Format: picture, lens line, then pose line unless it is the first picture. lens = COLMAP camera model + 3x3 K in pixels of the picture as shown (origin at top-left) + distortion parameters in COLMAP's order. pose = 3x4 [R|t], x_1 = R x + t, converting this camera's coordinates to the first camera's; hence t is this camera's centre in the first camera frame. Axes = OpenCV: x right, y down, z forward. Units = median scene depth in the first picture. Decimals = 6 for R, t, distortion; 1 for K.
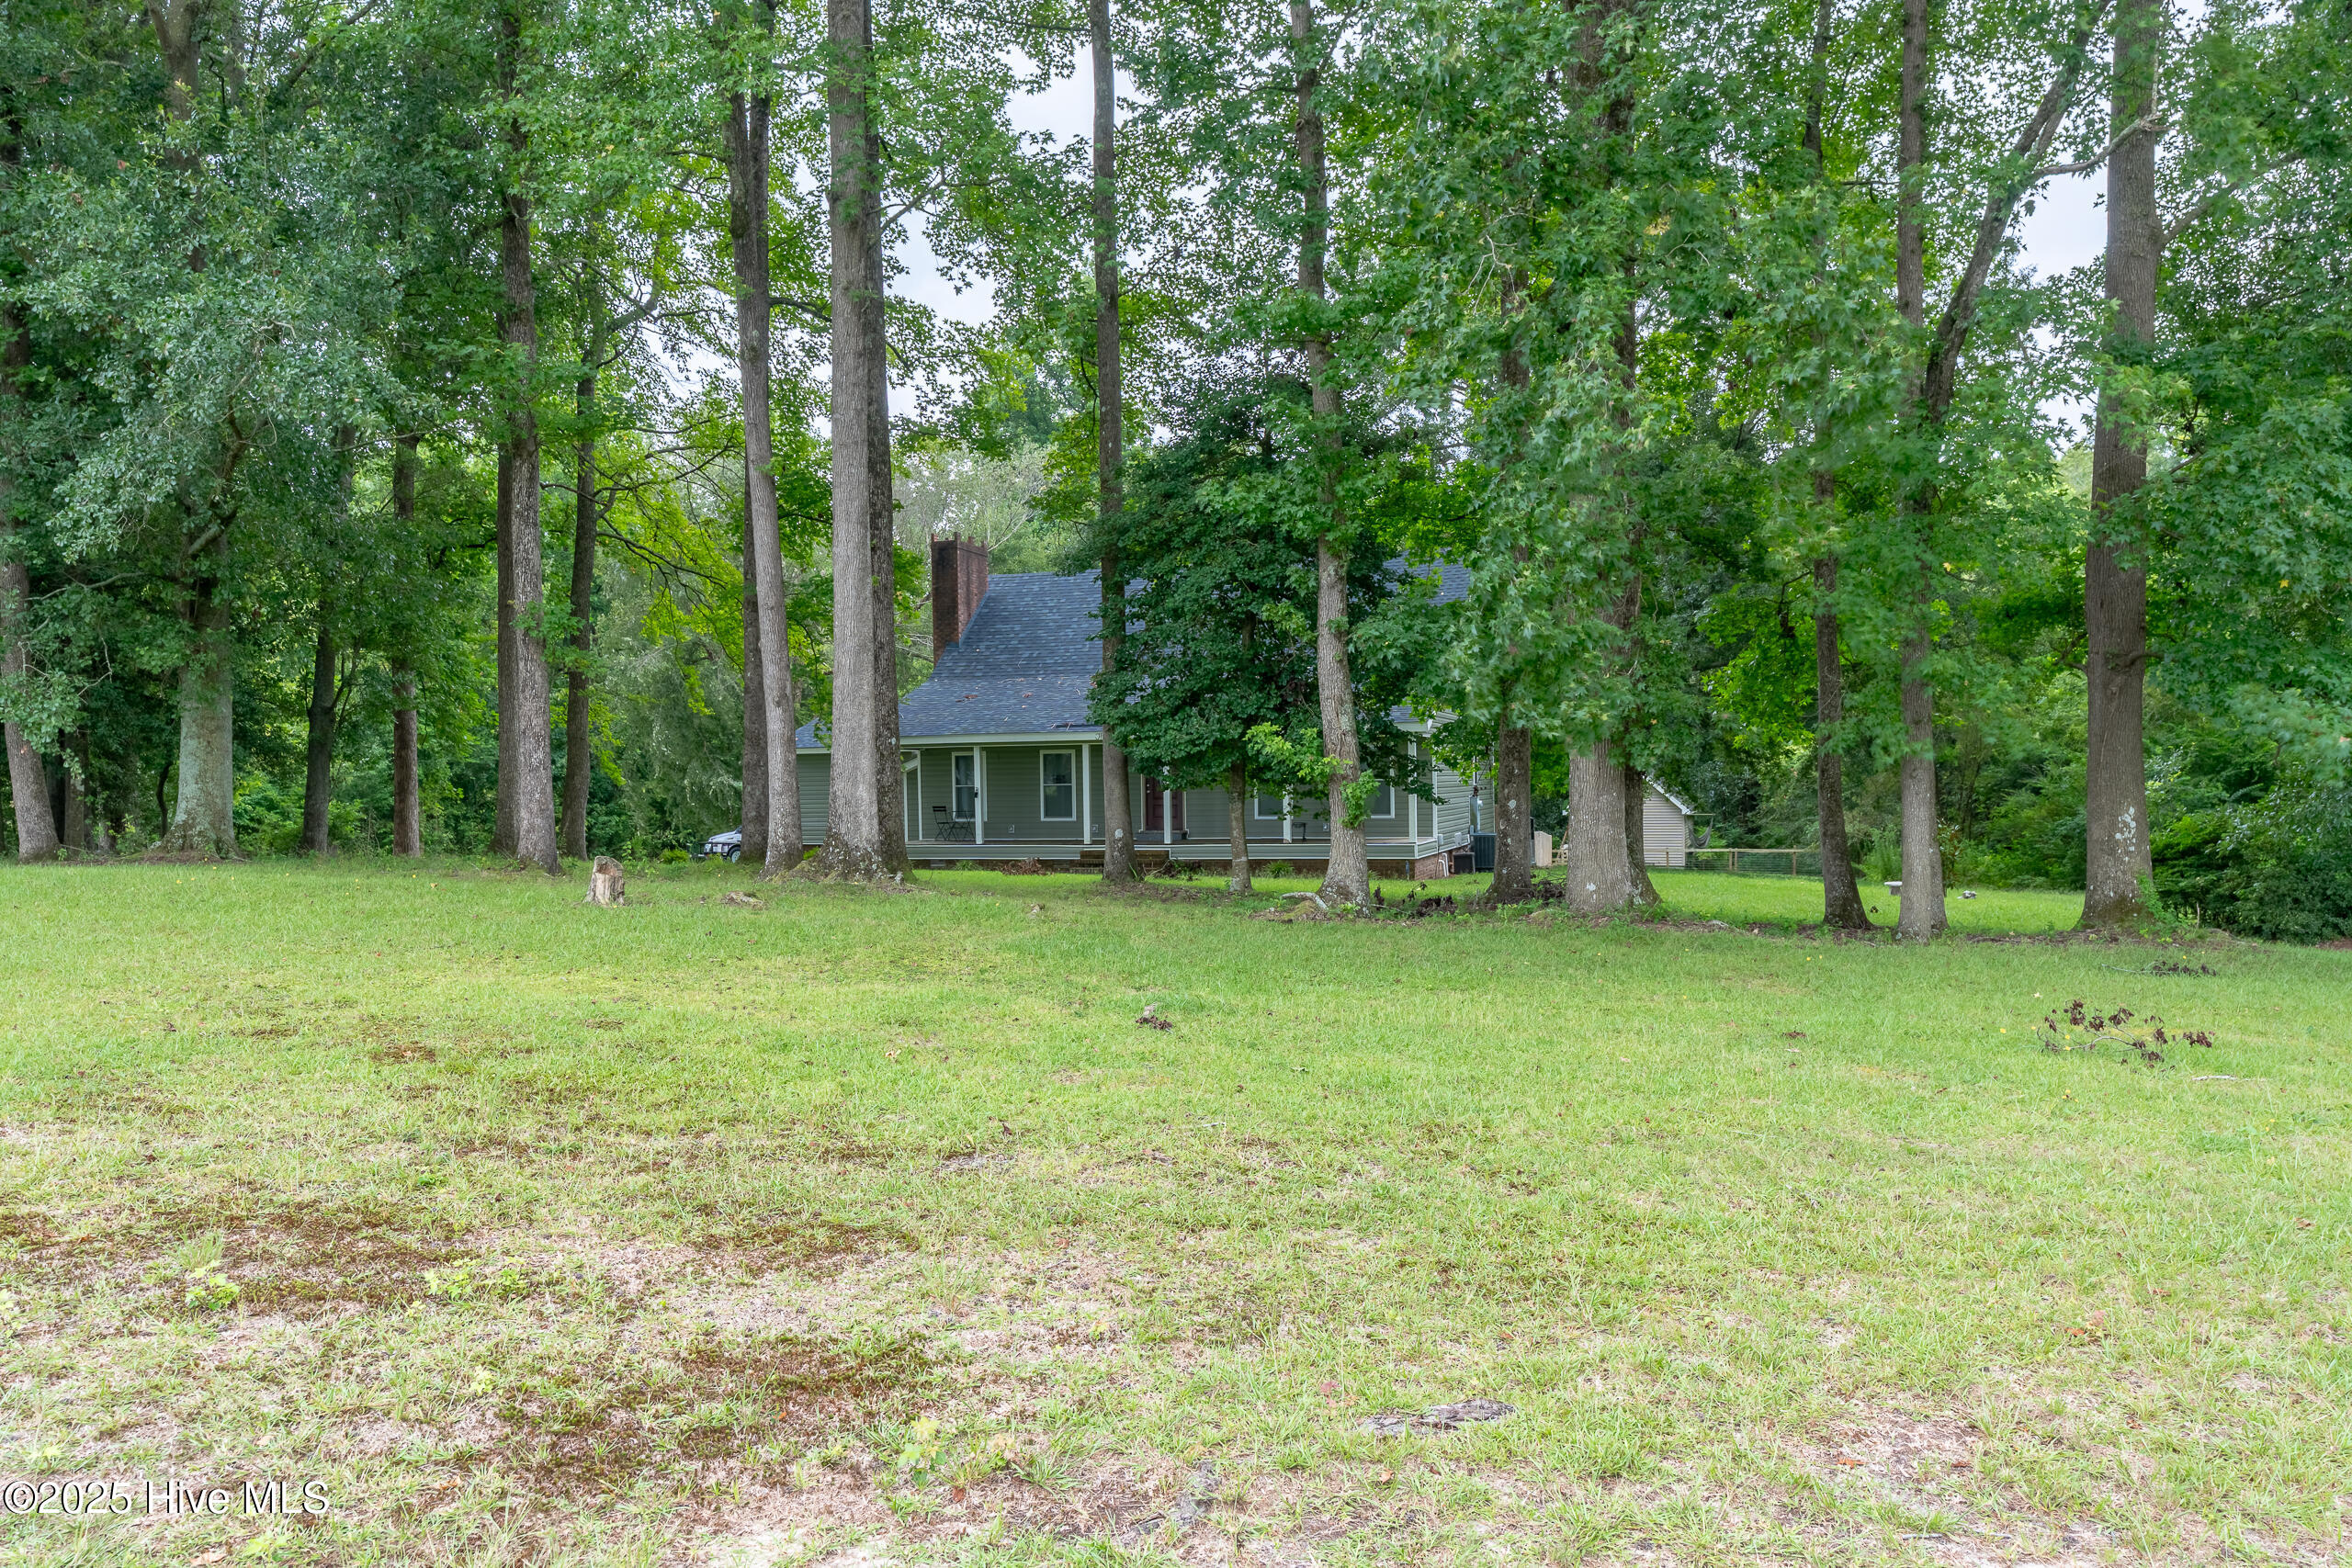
lens RADIAL K [[1665.9, 0, 1120.2], [0, 1665.9, 859.1], [0, 0, 1]] dist [0.002877, 0.001393]
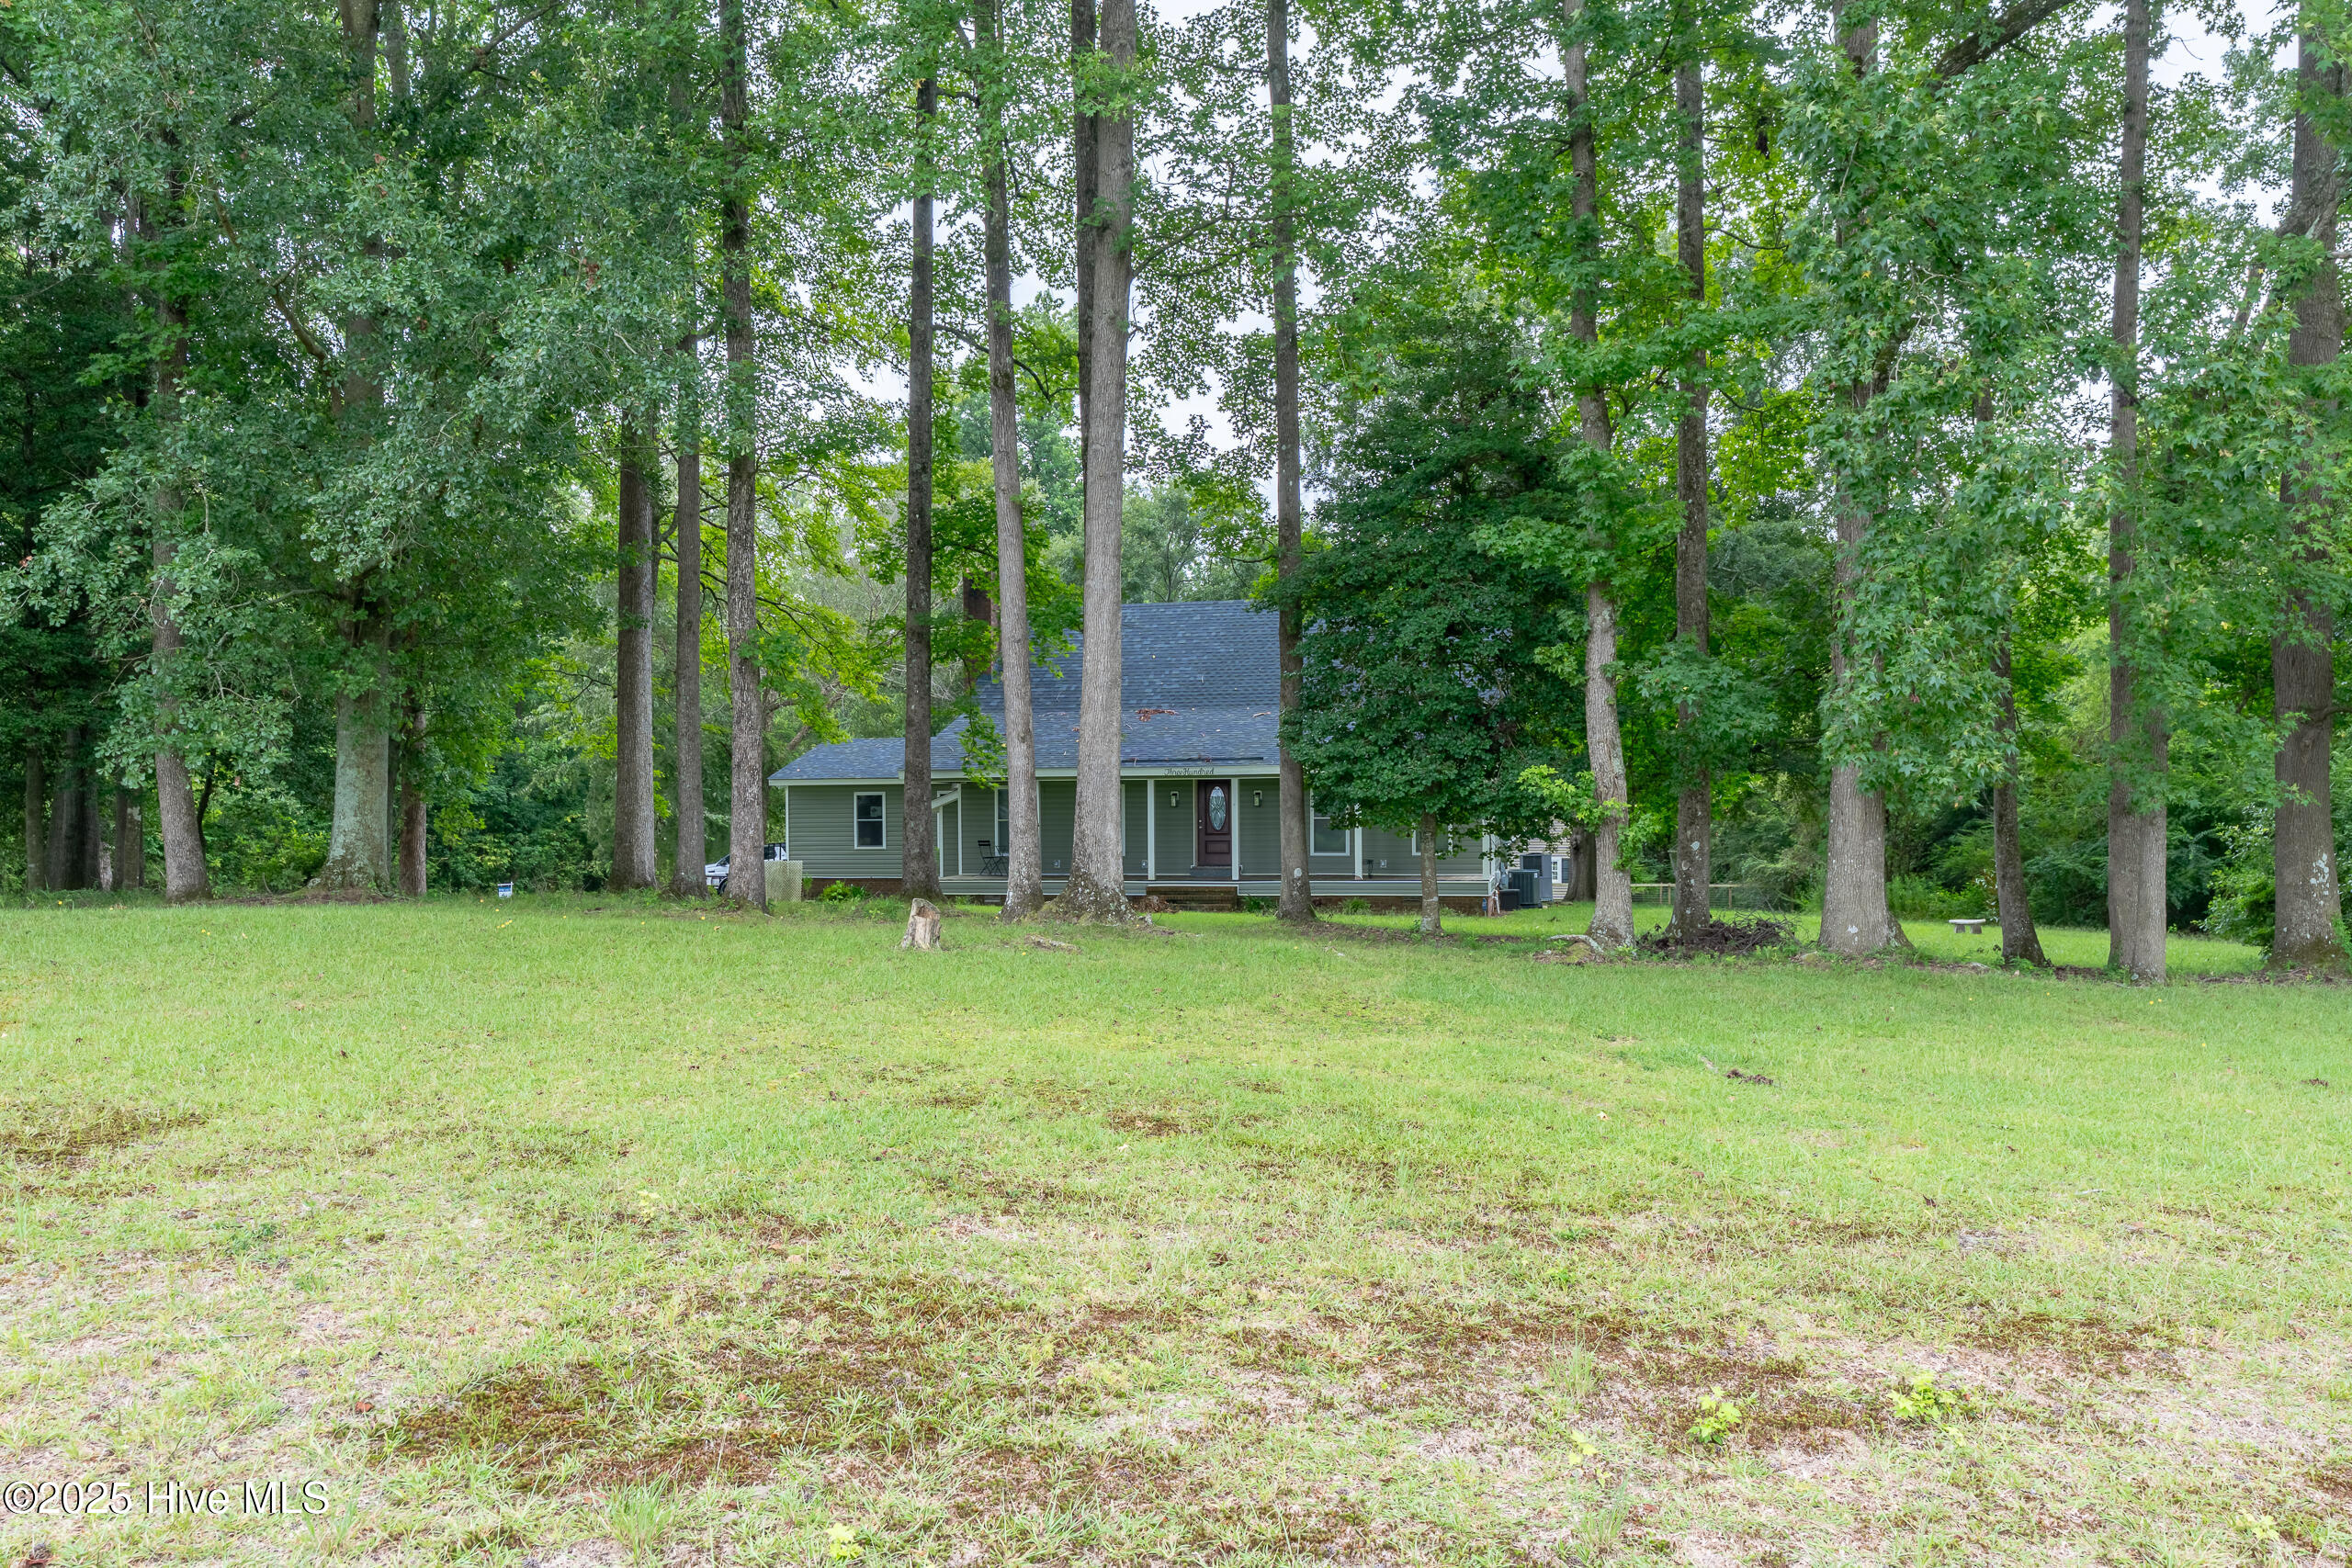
lens RADIAL K [[1665.9, 0, 1168.5], [0, 1665.9, 809.1], [0, 0, 1]] dist [0.002877, 0.001393]
pose [[0.994213, 0.008155, 0.107121, -0.239411], [-0.002936, 0.998805, -0.048785, -0.005886], [-0.107391, 0.048188, 0.993048, 0.034342]]
